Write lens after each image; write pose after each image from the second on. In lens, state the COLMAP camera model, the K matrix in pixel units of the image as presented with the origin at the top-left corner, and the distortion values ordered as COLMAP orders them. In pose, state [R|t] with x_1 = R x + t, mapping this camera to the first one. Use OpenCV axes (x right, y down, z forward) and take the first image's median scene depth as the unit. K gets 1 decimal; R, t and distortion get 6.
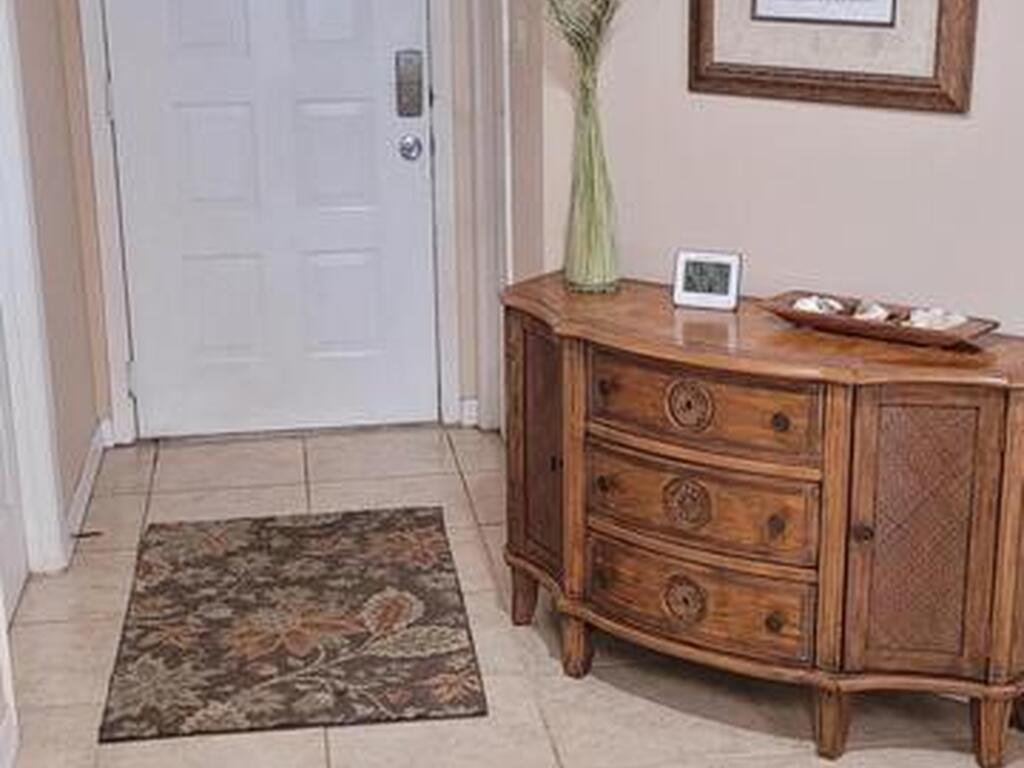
lens RADIAL K [[1677.0, 0, 512.0], [0, 1677.0, 384.0], [0, 0, 1]] dist [0.055865, -0.043928]
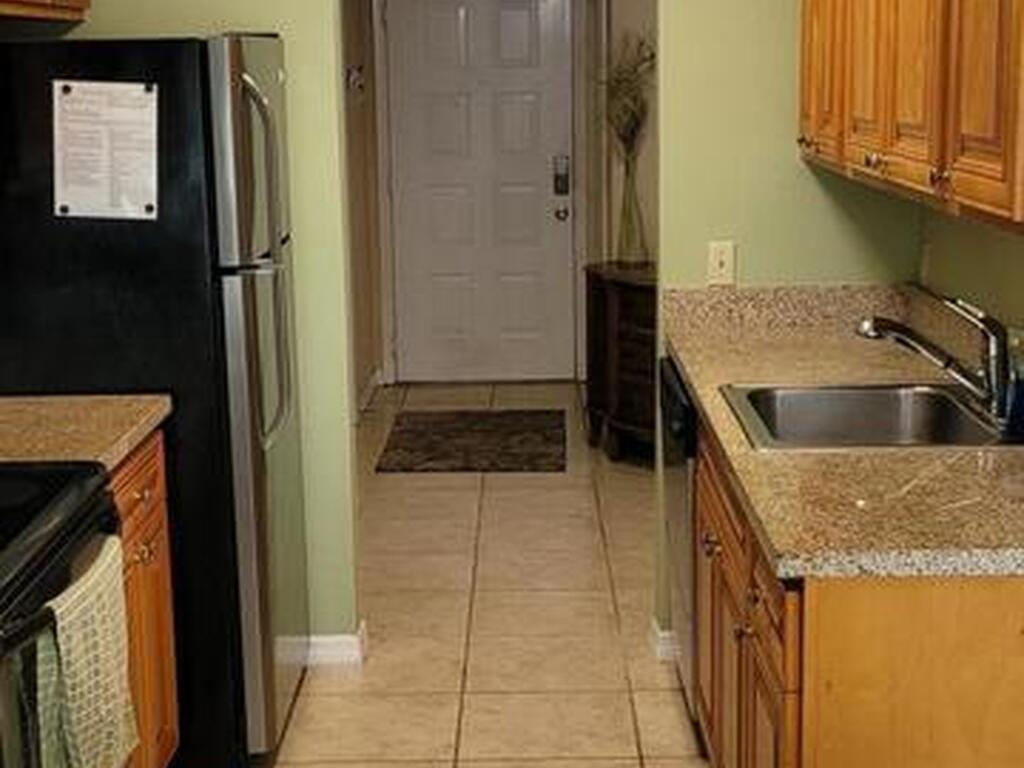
lens RADIAL K [[1677.0, 0, 512.0], [0, 1677.0, 384.0], [0, 0, 1]] dist [0.055865, -0.043928]
pose [[0.988687, 0.024218, -0.148026, 0.178691], [-0.037909, 0.995186, -0.090380, 0.229484], [0.145125, 0.094969, 0.984845, -0.811461]]
